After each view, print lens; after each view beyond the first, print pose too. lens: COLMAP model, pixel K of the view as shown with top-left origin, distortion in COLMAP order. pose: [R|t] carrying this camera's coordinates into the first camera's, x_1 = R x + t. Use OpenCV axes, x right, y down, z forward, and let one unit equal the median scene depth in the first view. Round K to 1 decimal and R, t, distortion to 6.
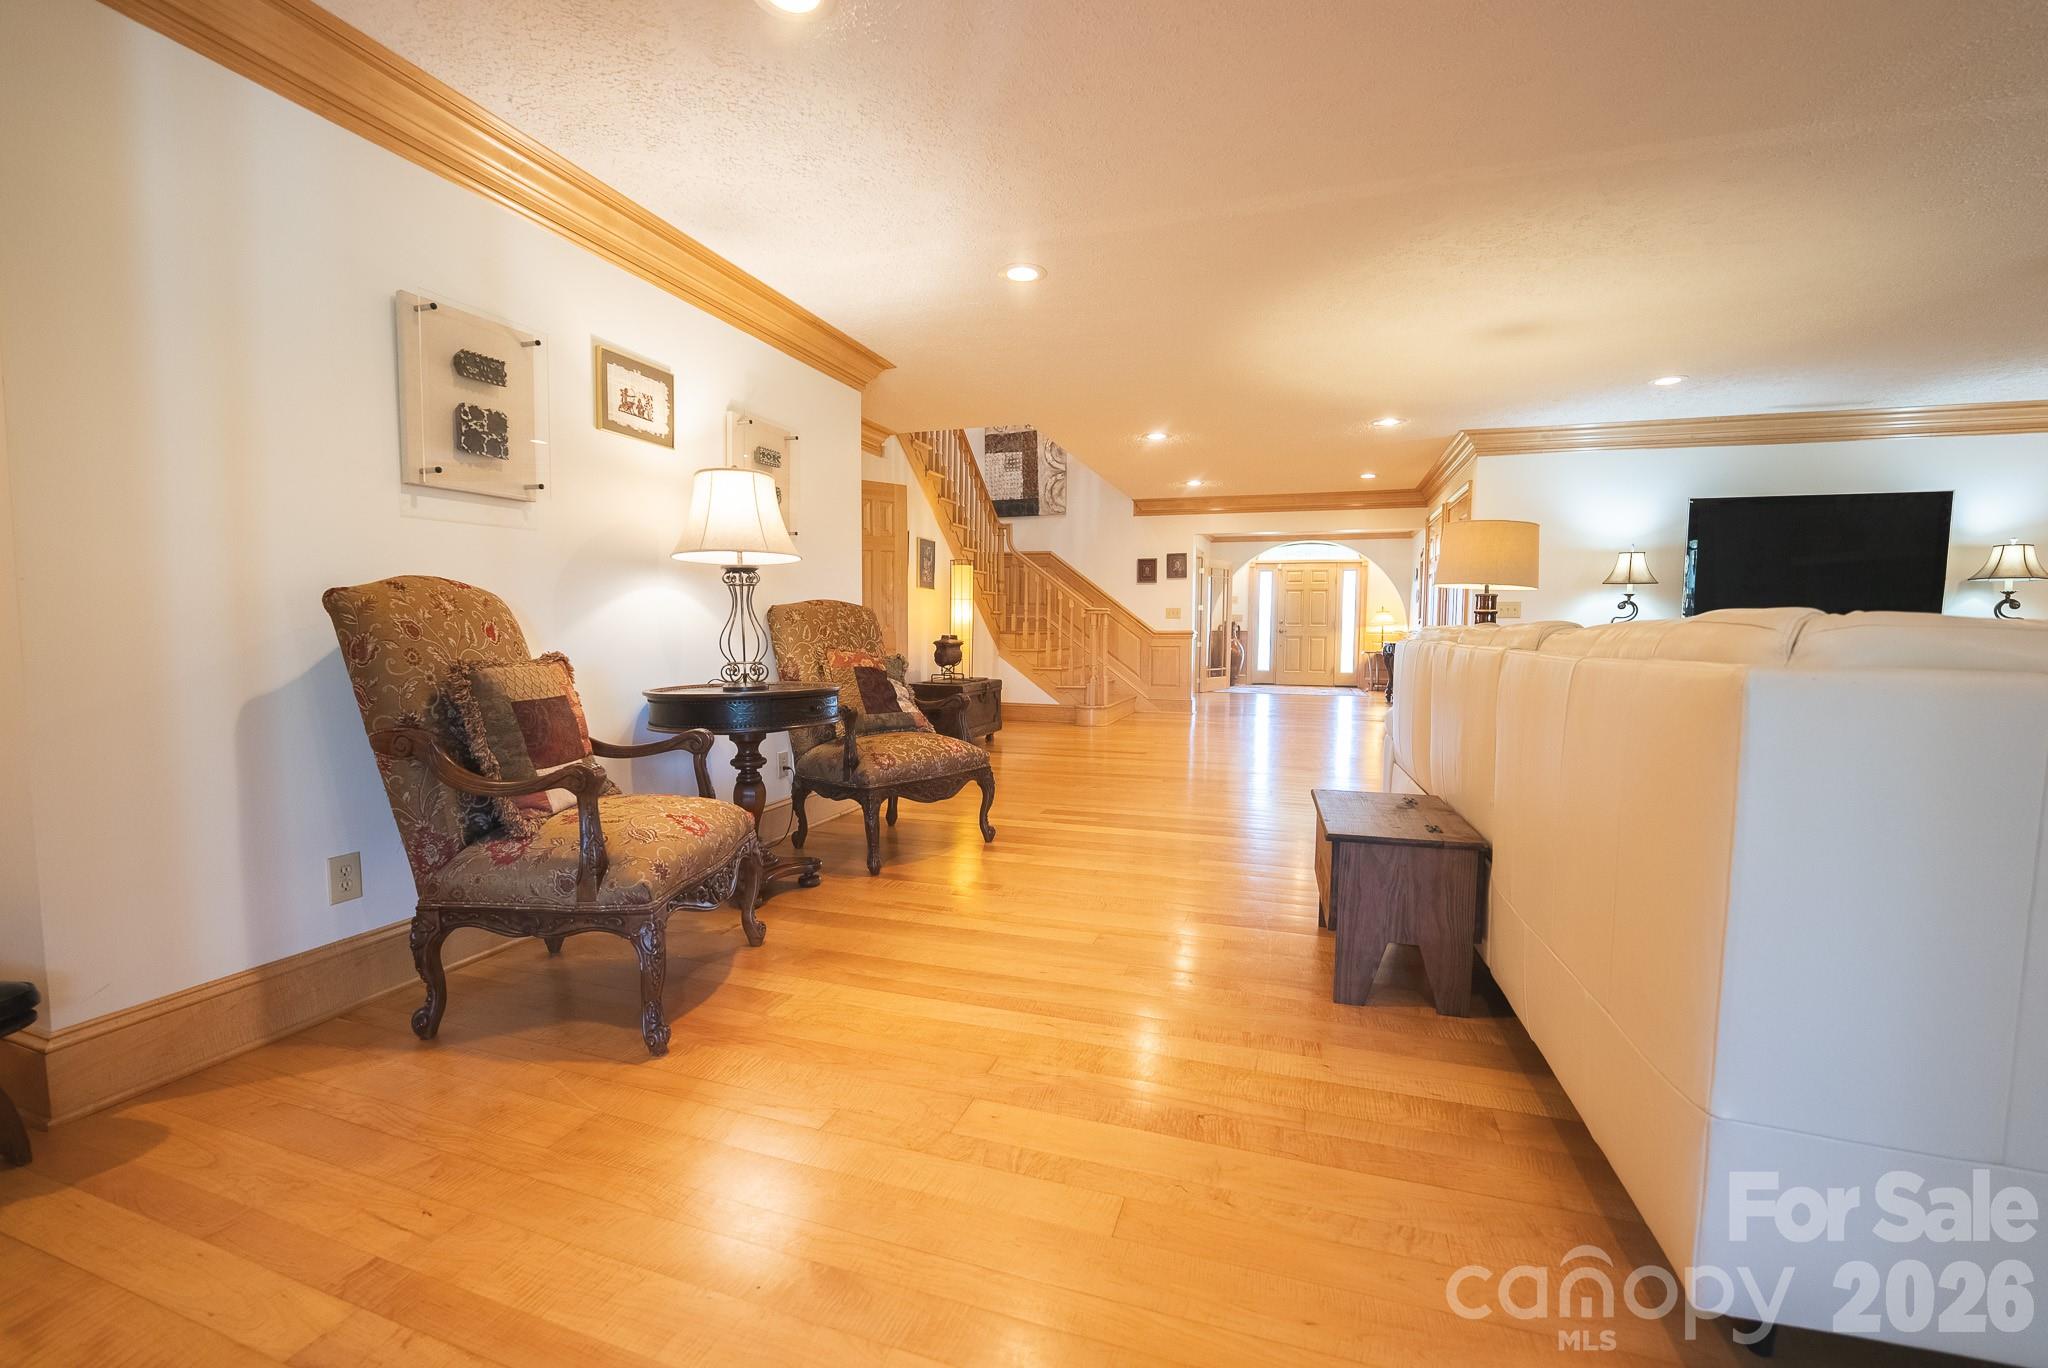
lens RADIAL K [[847.8, 0, 1023.1], [0, 847.8, 679.9], [0, 0, 1]] dist [-0.019124, 0.001092]
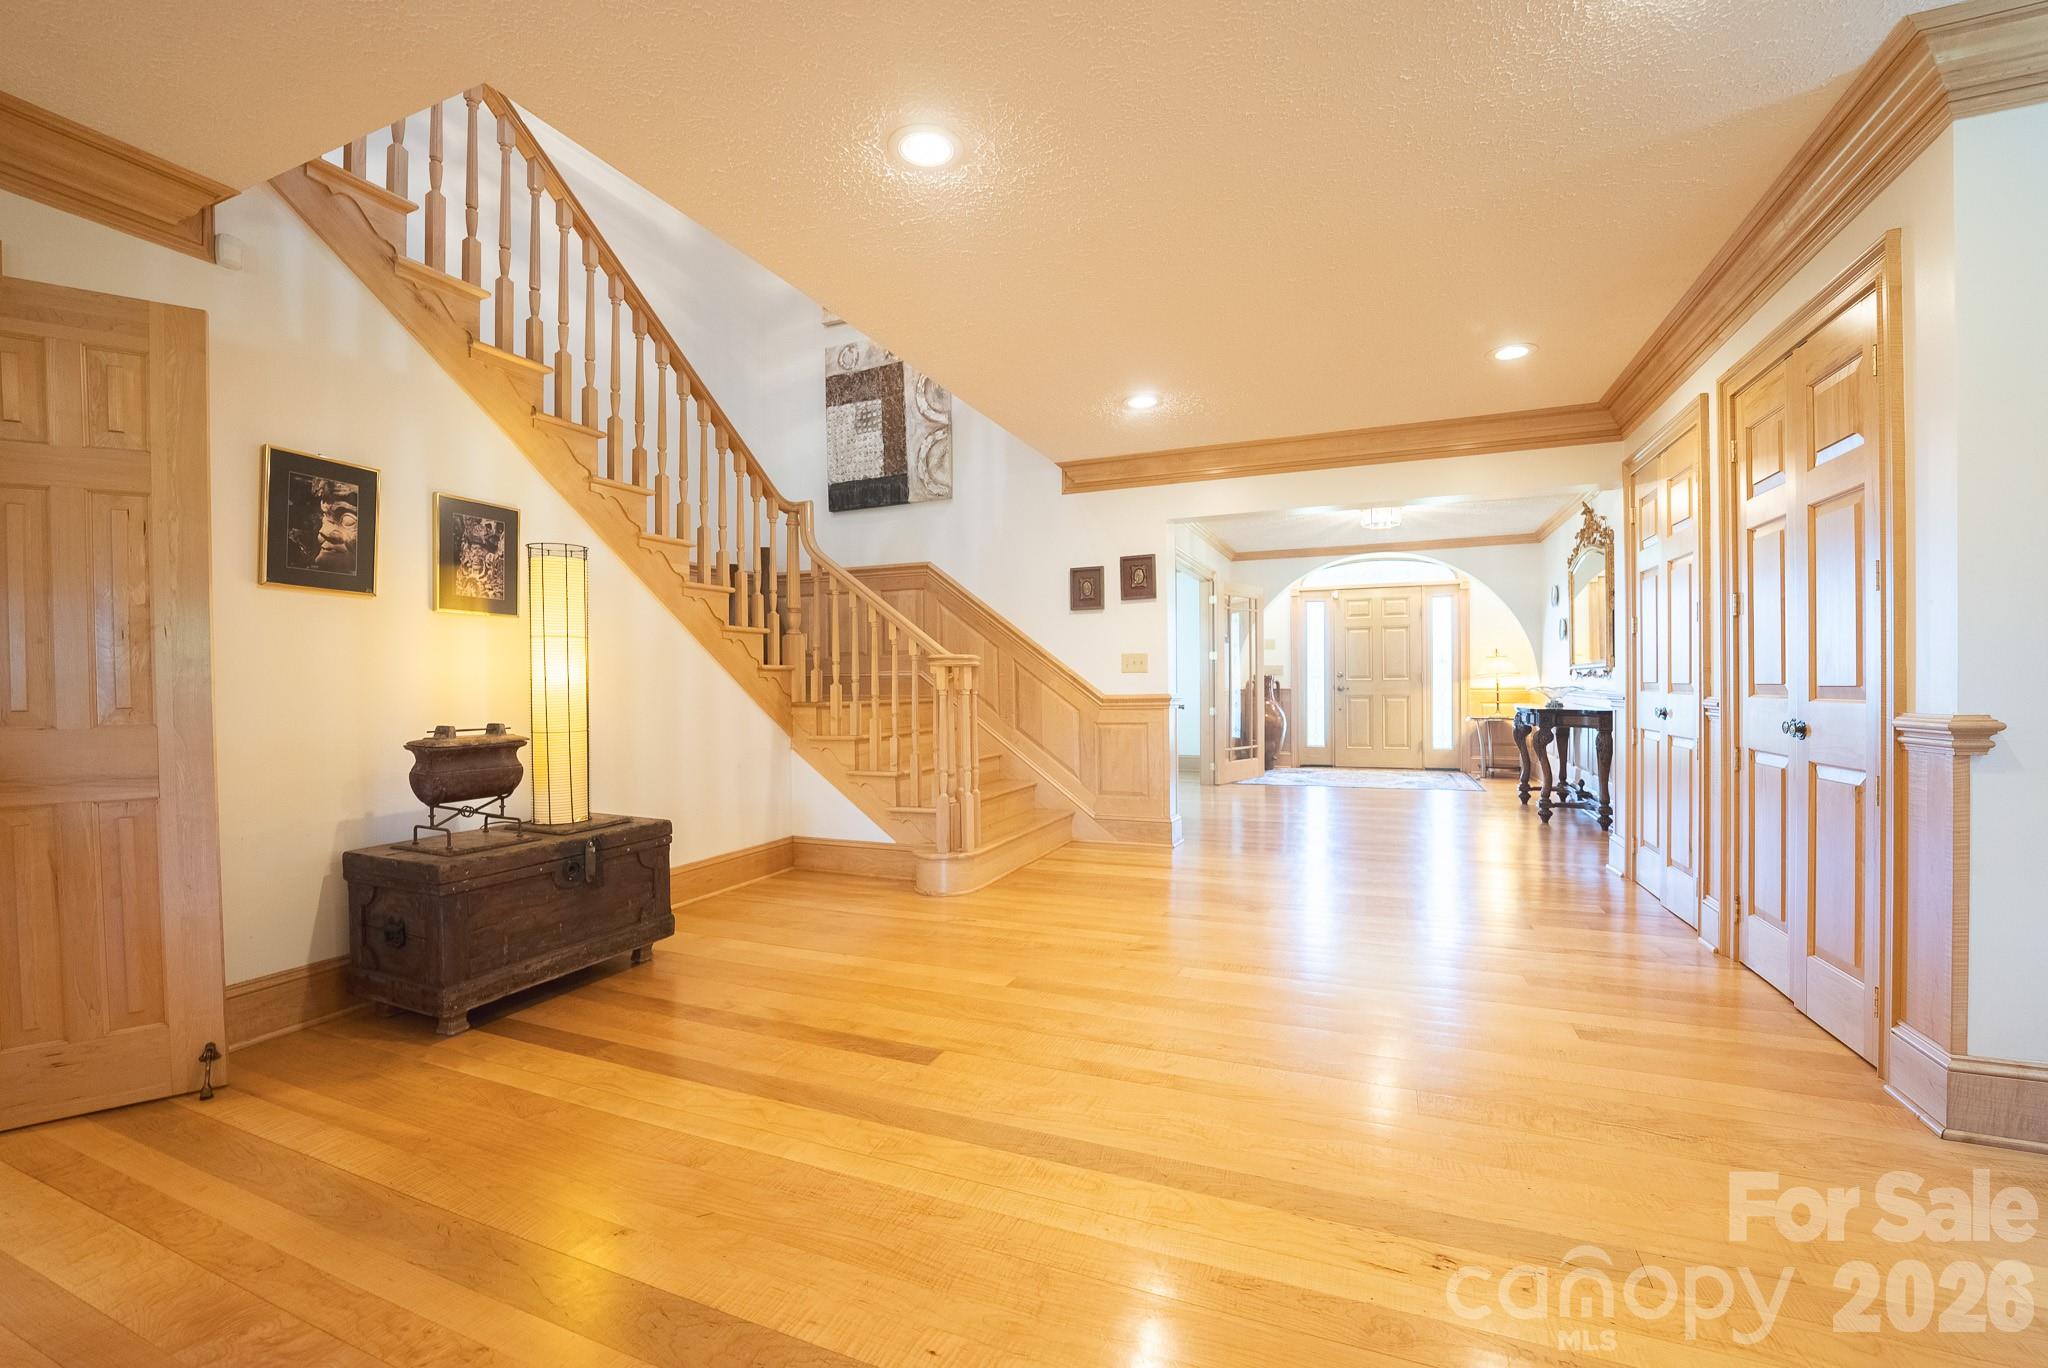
lens RADIAL K [[847.8, 0, 1024.6], [0, 847.8, 689.7], [0, 0, 1]] dist [-0.019124, 0.001092]
pose [[0.997460, -0.016971, -0.069182, 0.138576], [0.013010, 0.998271, -0.057315, -0.029568], [0.070035, 0.056269, 0.995956, 0.428825]]
